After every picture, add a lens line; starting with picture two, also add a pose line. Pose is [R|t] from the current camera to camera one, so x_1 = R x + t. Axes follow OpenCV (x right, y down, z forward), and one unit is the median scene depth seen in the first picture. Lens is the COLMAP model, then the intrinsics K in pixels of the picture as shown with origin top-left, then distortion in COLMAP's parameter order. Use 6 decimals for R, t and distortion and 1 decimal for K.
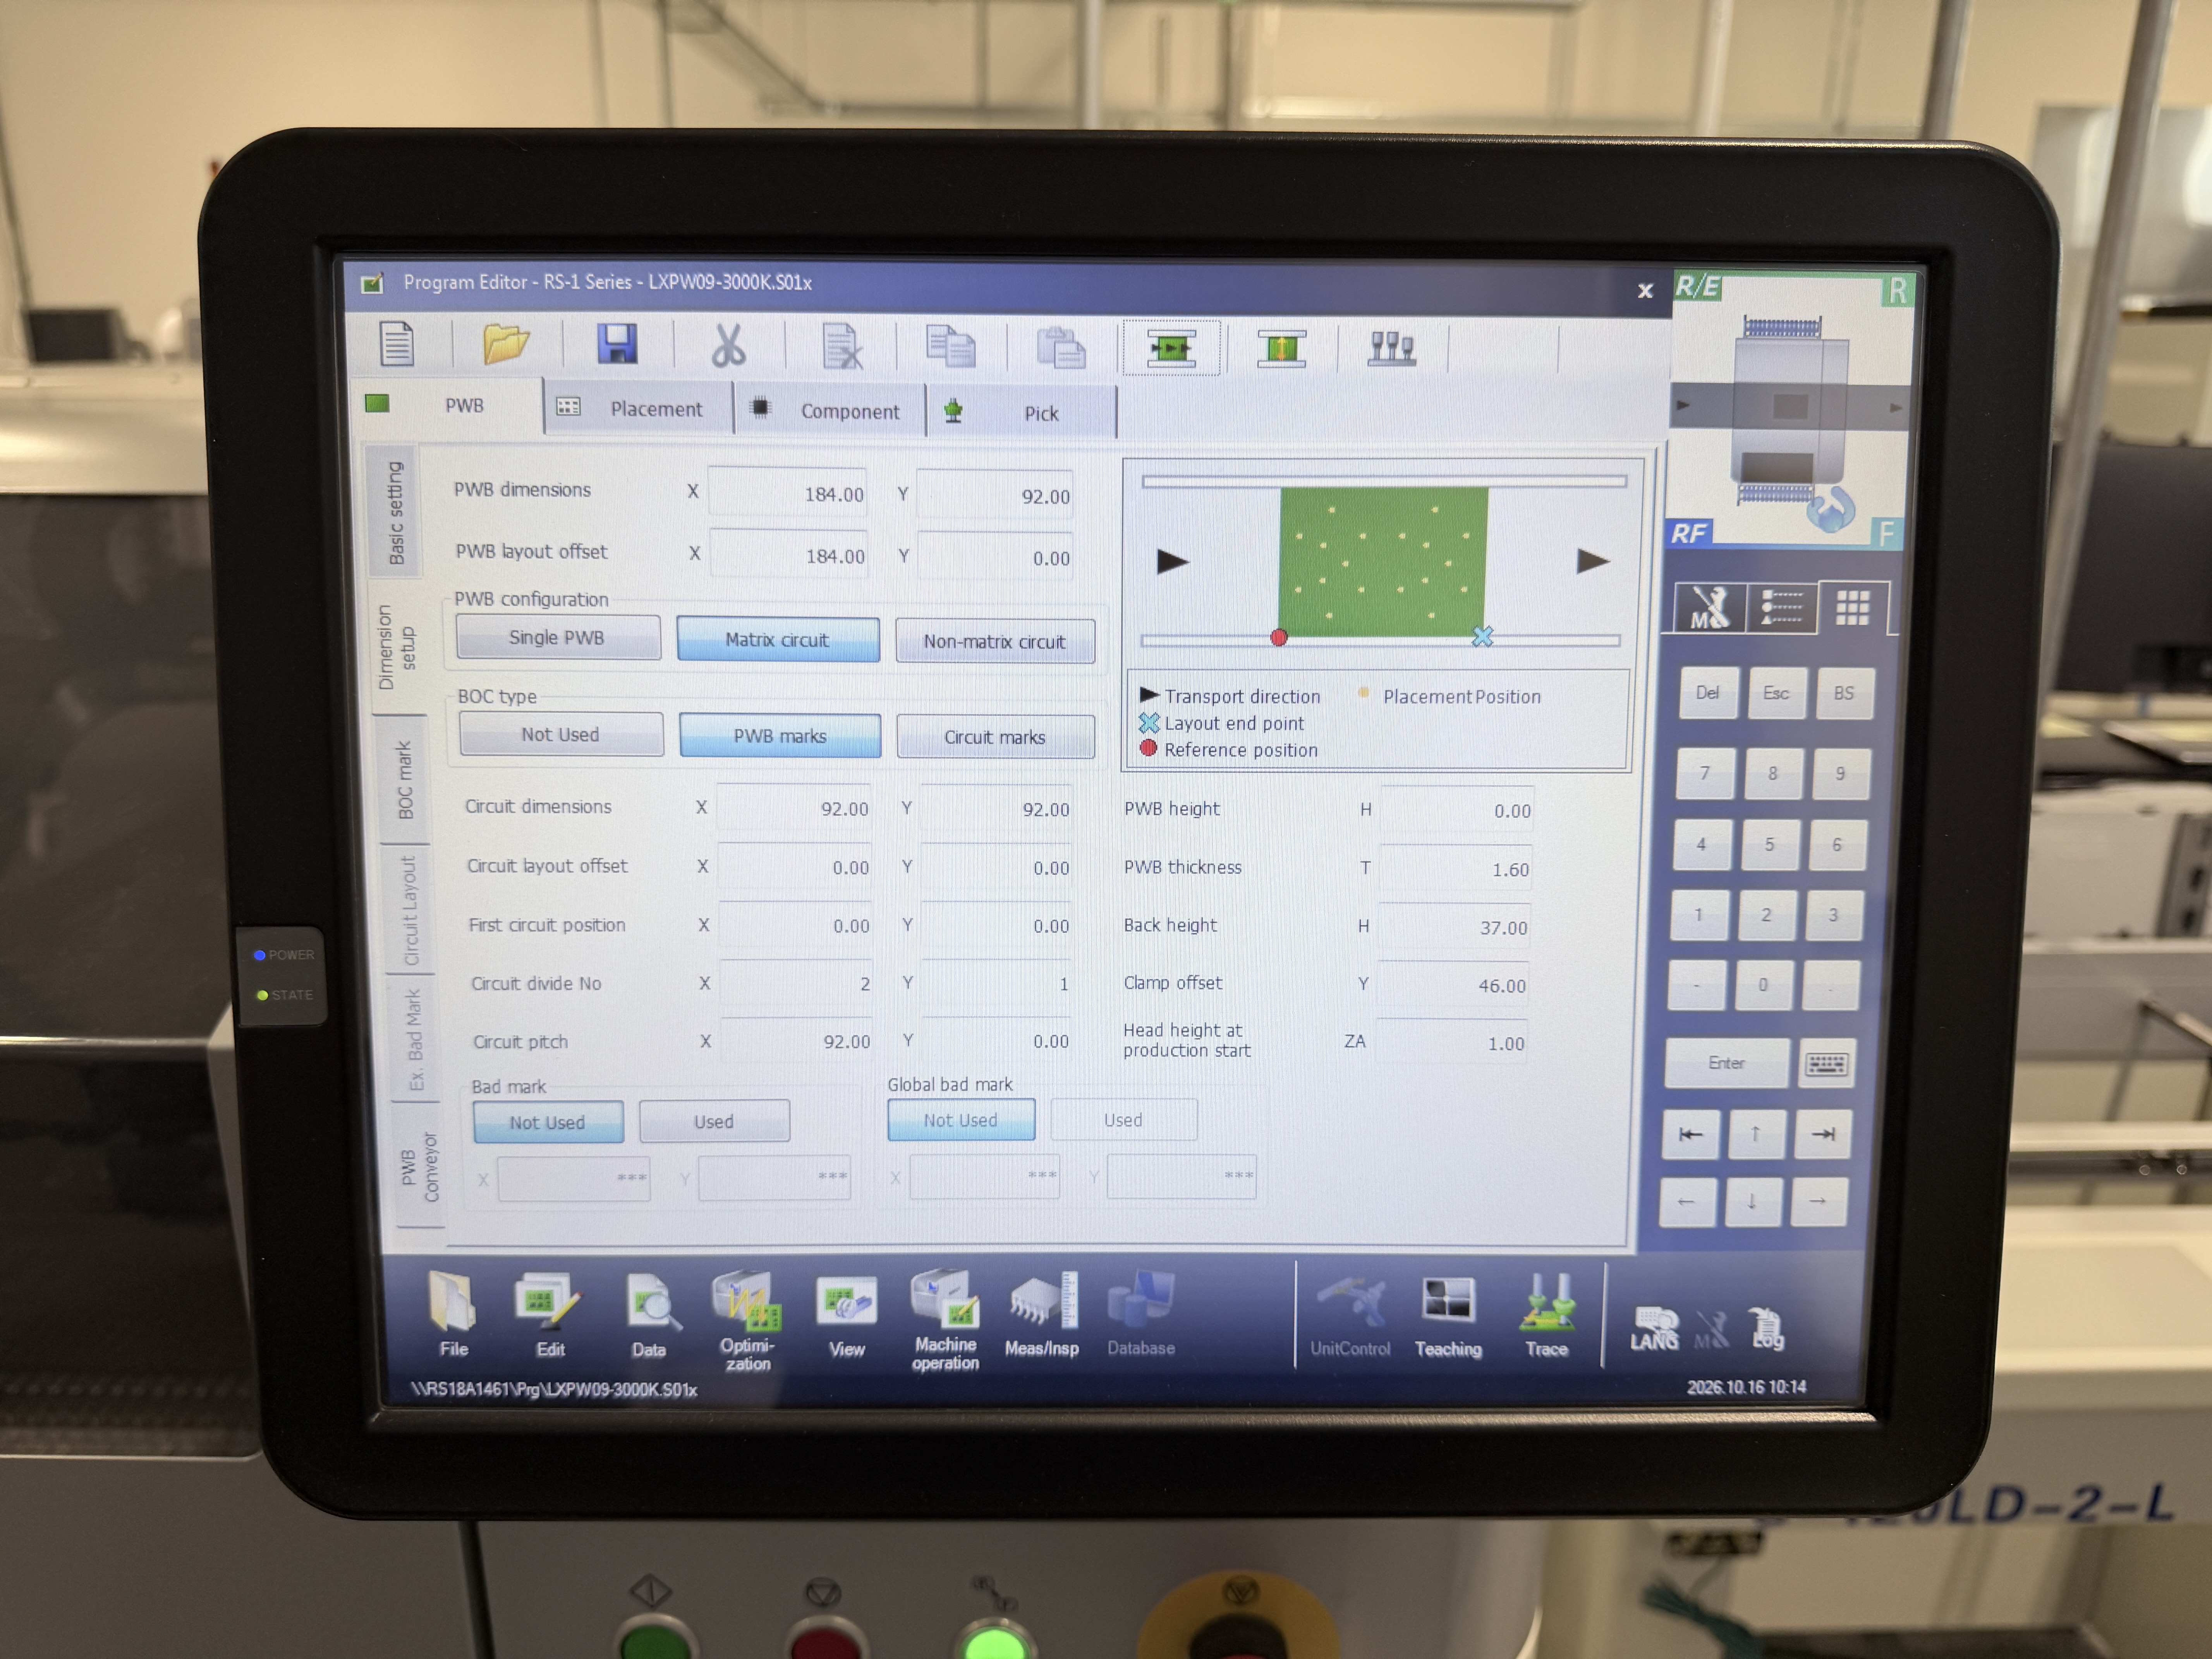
lens RADIAL K [[1598.0, 0, 1108.4], [0, 1598.0, 833.5], [0, 0, 1]] dist [0.025507, -0.056490]
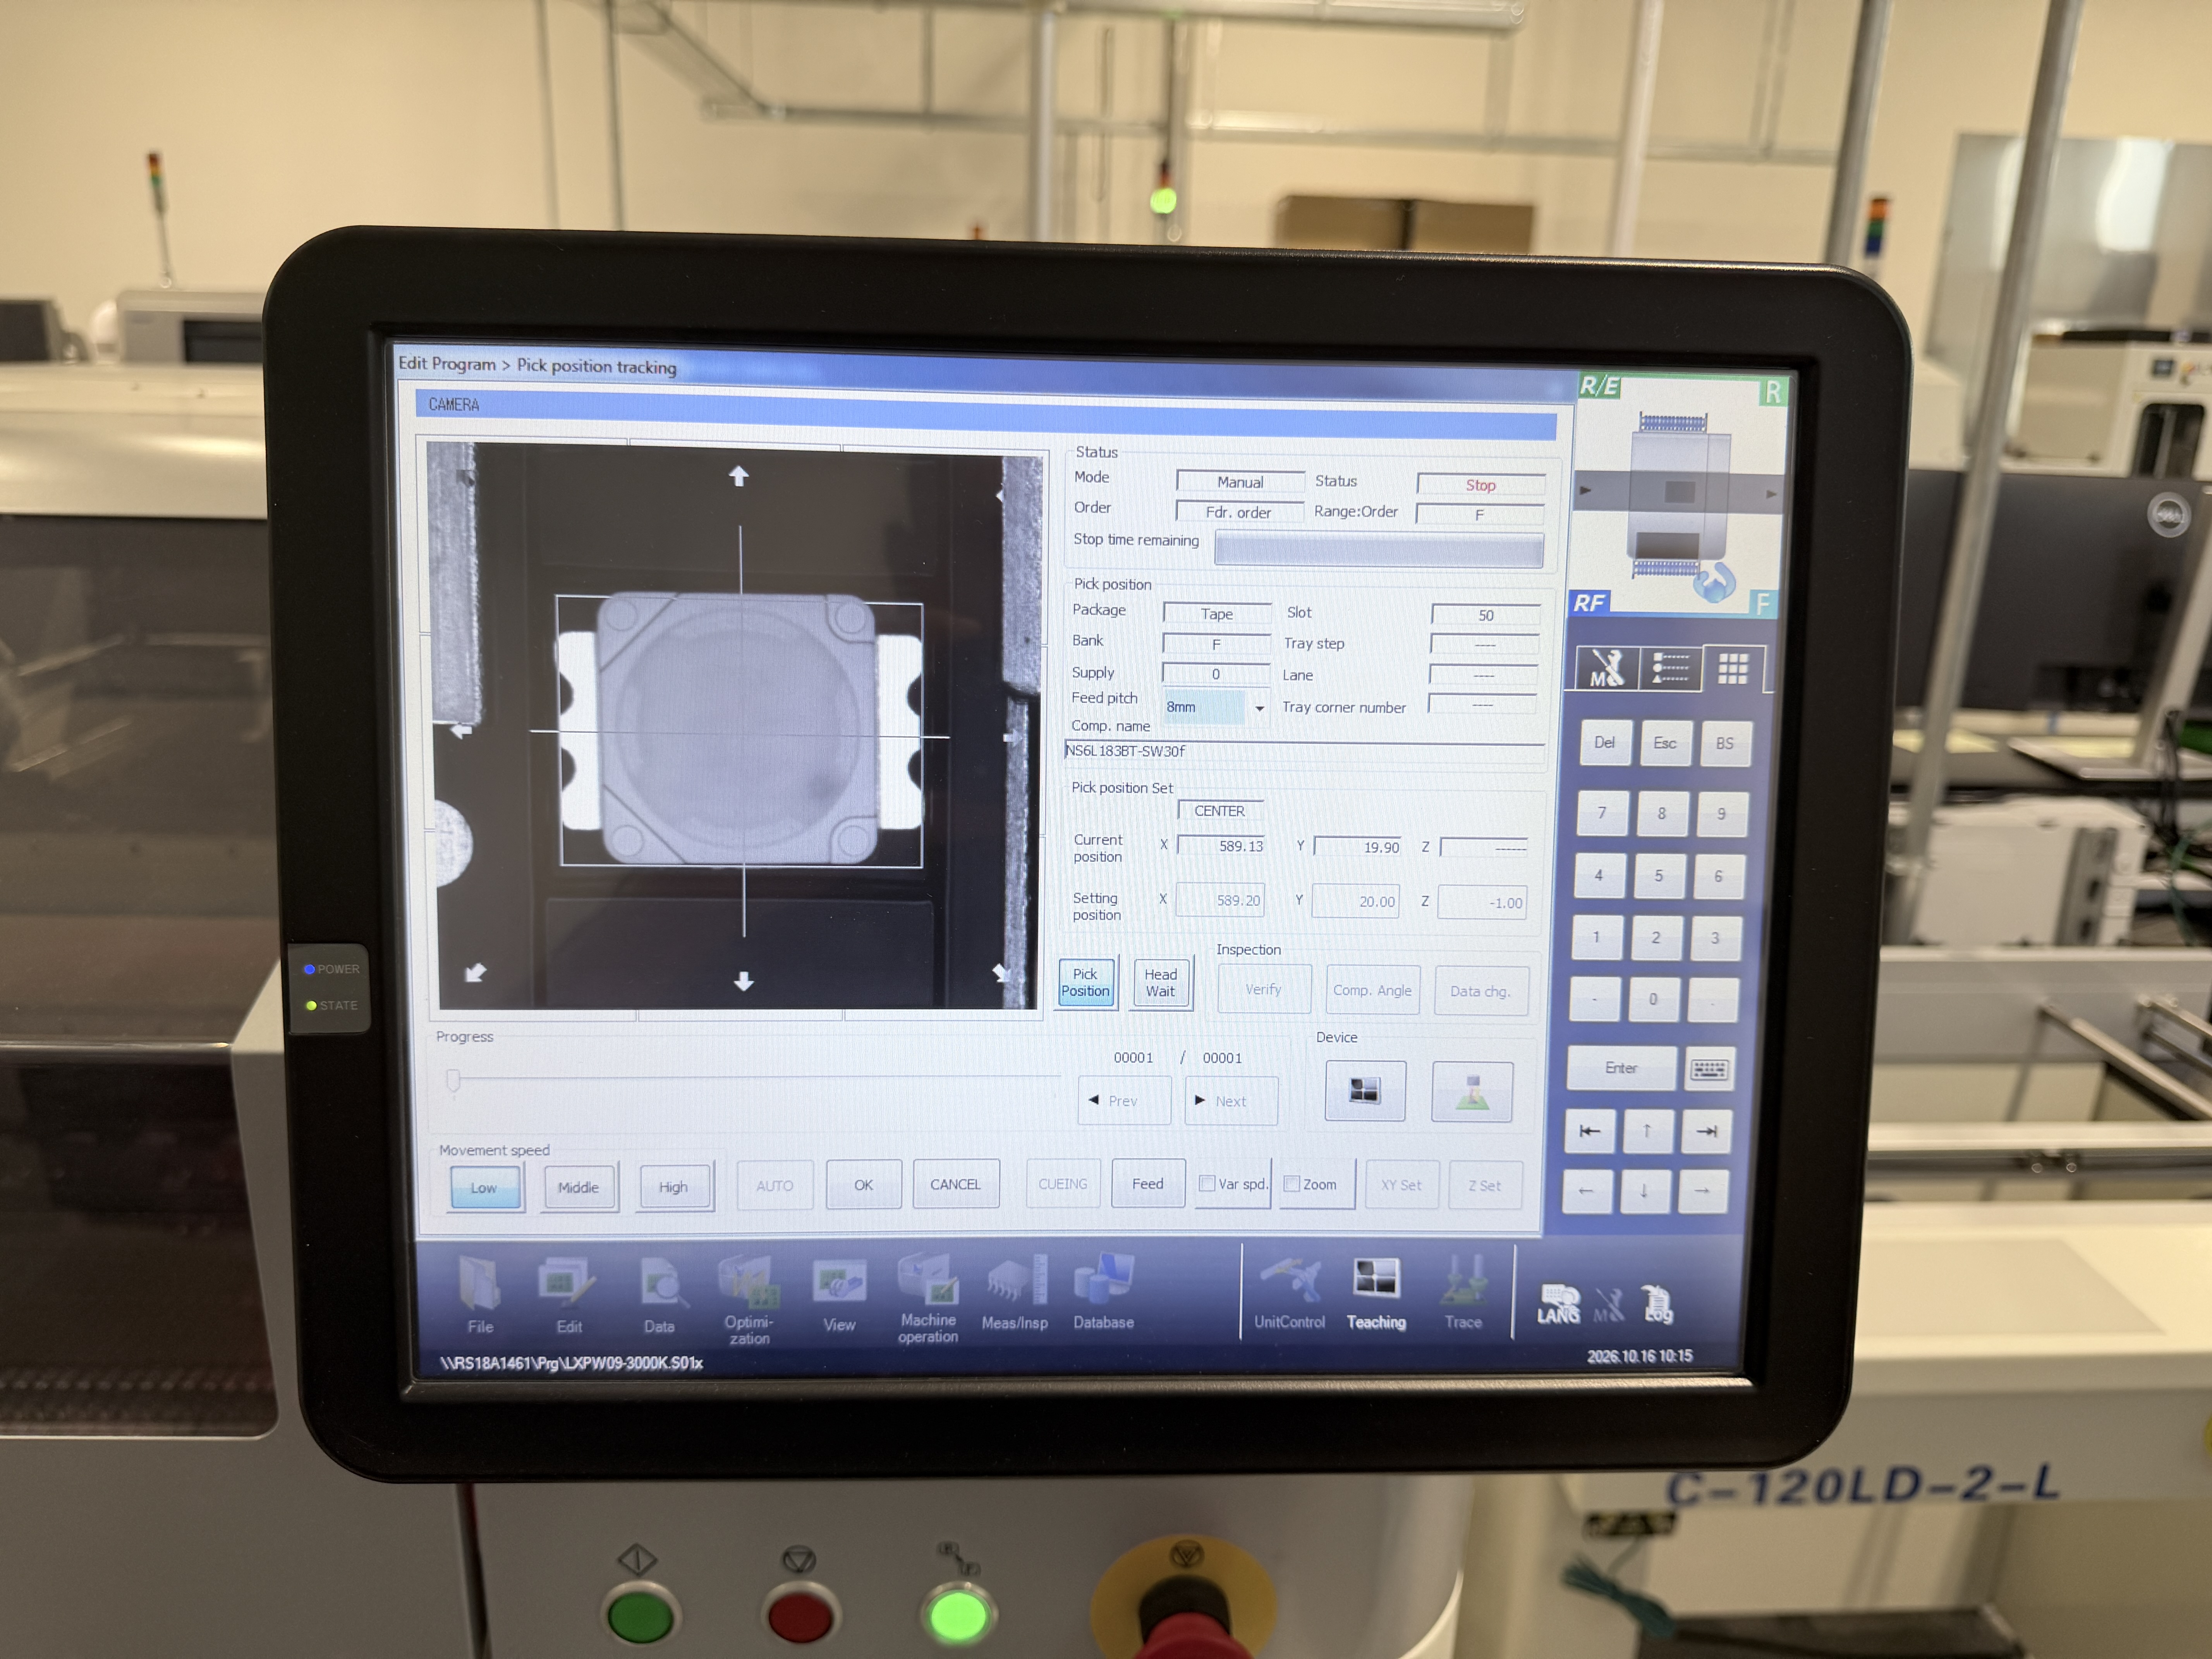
lens RADIAL K [[1598.0, 0, 1108.2], [0, 1598.0, 827.1], [0, 0, 1]] dist [0.025507, -0.056490]
pose [[0.999231, 0.006682, 0.038644, -0.021925], [-0.006508, 0.999968, -0.004642, -0.019367], [-0.038674, 0.004387, 0.999242, -0.118460]]
